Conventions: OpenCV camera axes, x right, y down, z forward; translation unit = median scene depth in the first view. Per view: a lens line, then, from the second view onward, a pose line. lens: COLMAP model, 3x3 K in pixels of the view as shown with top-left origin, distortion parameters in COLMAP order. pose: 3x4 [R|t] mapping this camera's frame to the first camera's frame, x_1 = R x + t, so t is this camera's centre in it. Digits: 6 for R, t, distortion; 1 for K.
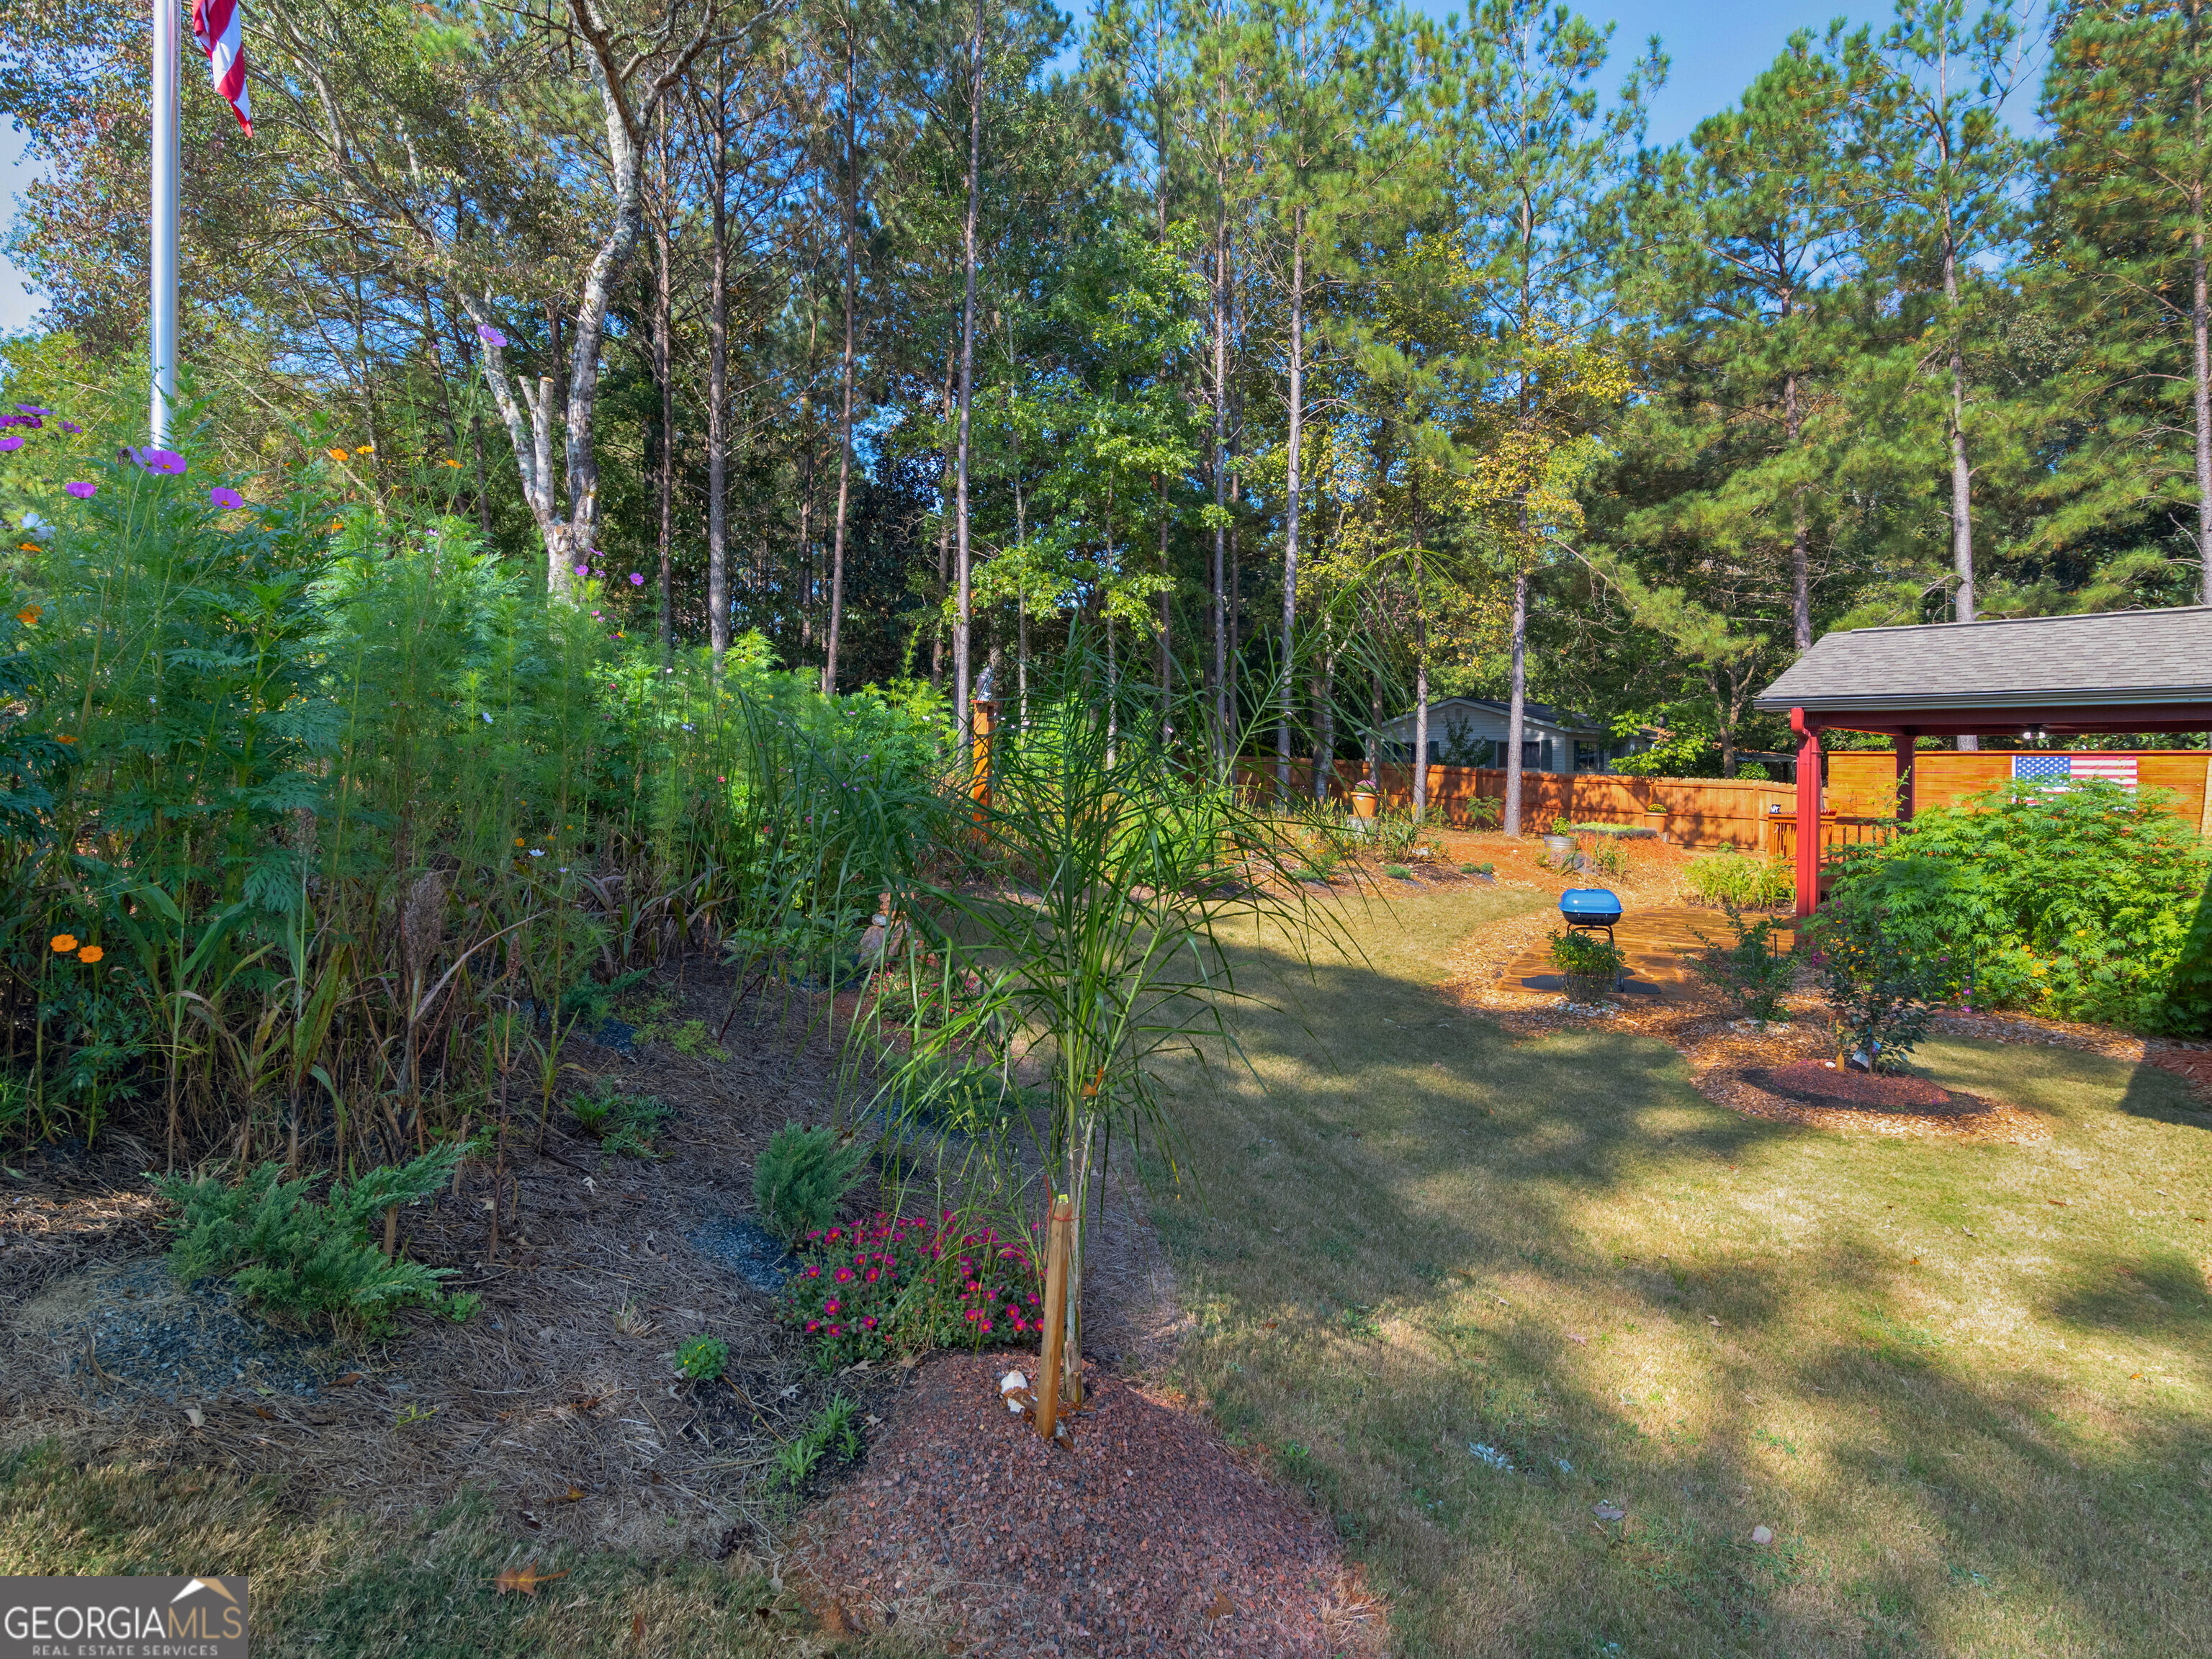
lens RADIAL K [[1150.6, 0, 1070.0], [0, 1150.6, 815.7], [0, 0, 1]] dist [0.001845, 0.000269]
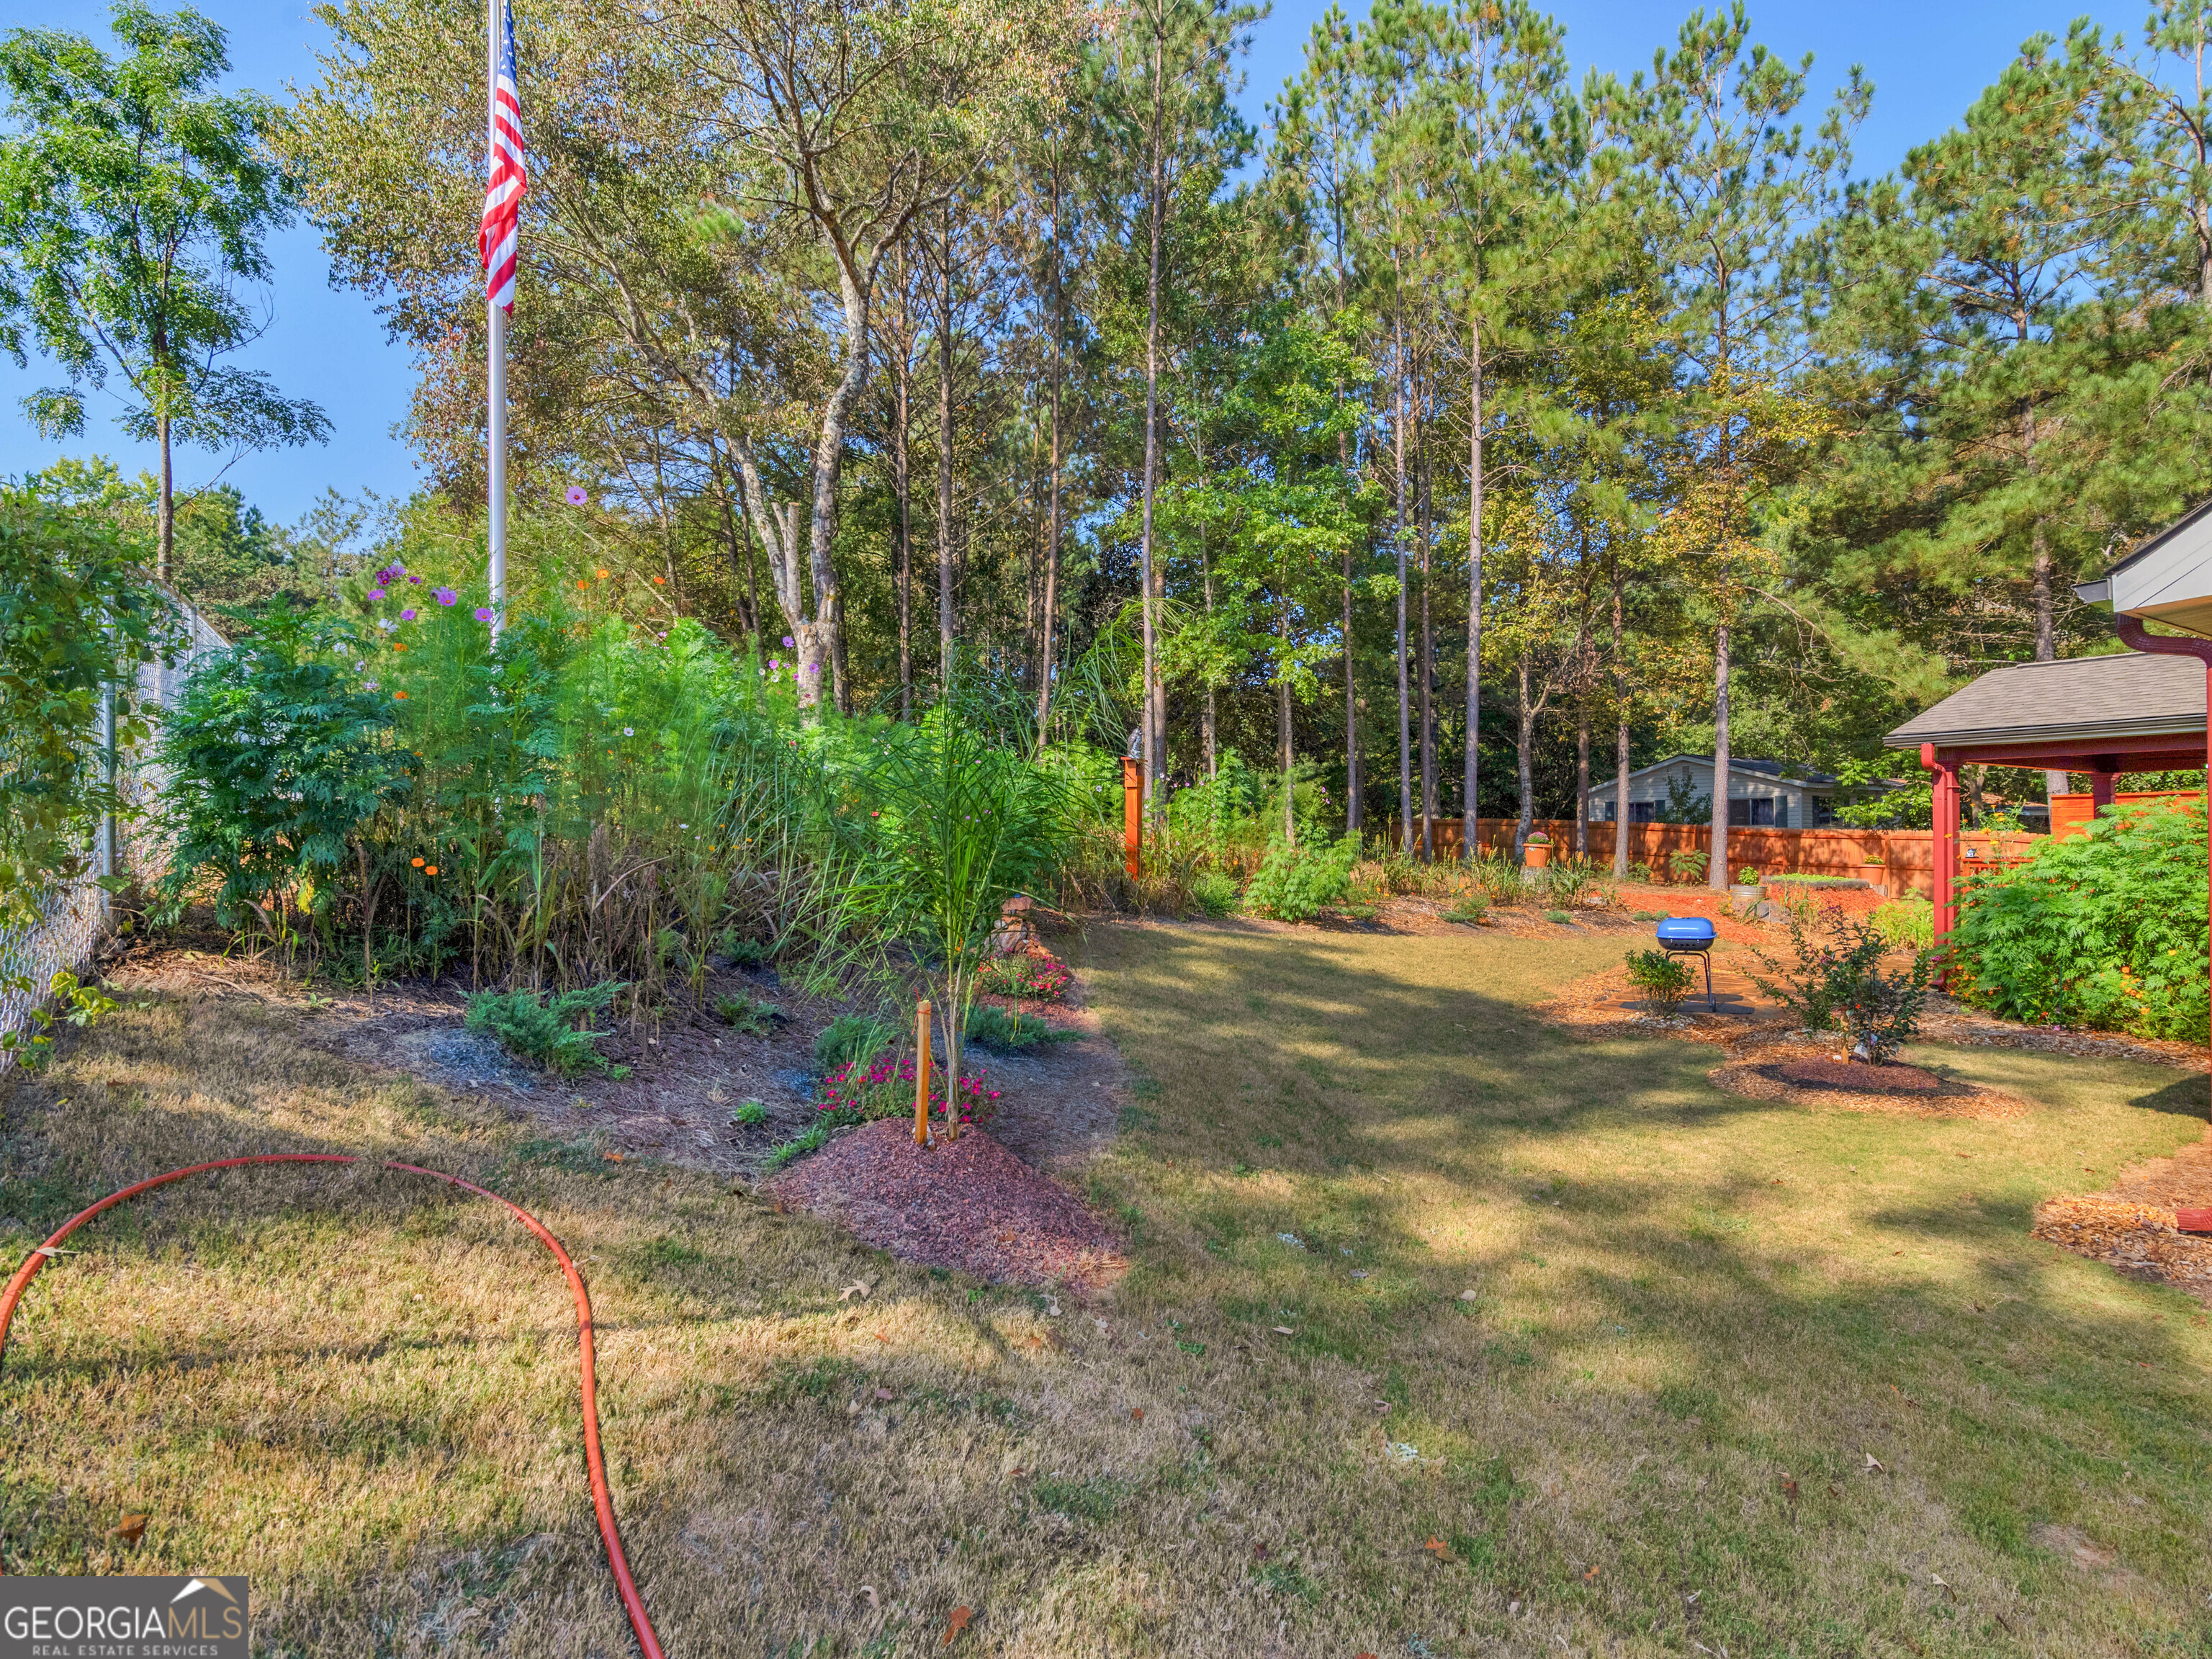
lens RADIAL K [[1117.9, 0, 1104.5], [0, 1117.9, 888.2], [0, 0, 1]] dist [0.016120, -0.008542]
pose [[0.981544, -0.004371, -0.191186, 0.070842], [0.004314, 0.999990, -0.000712, 0.020417], [0.191188, -0.000126, 0.981553, -0.071948]]
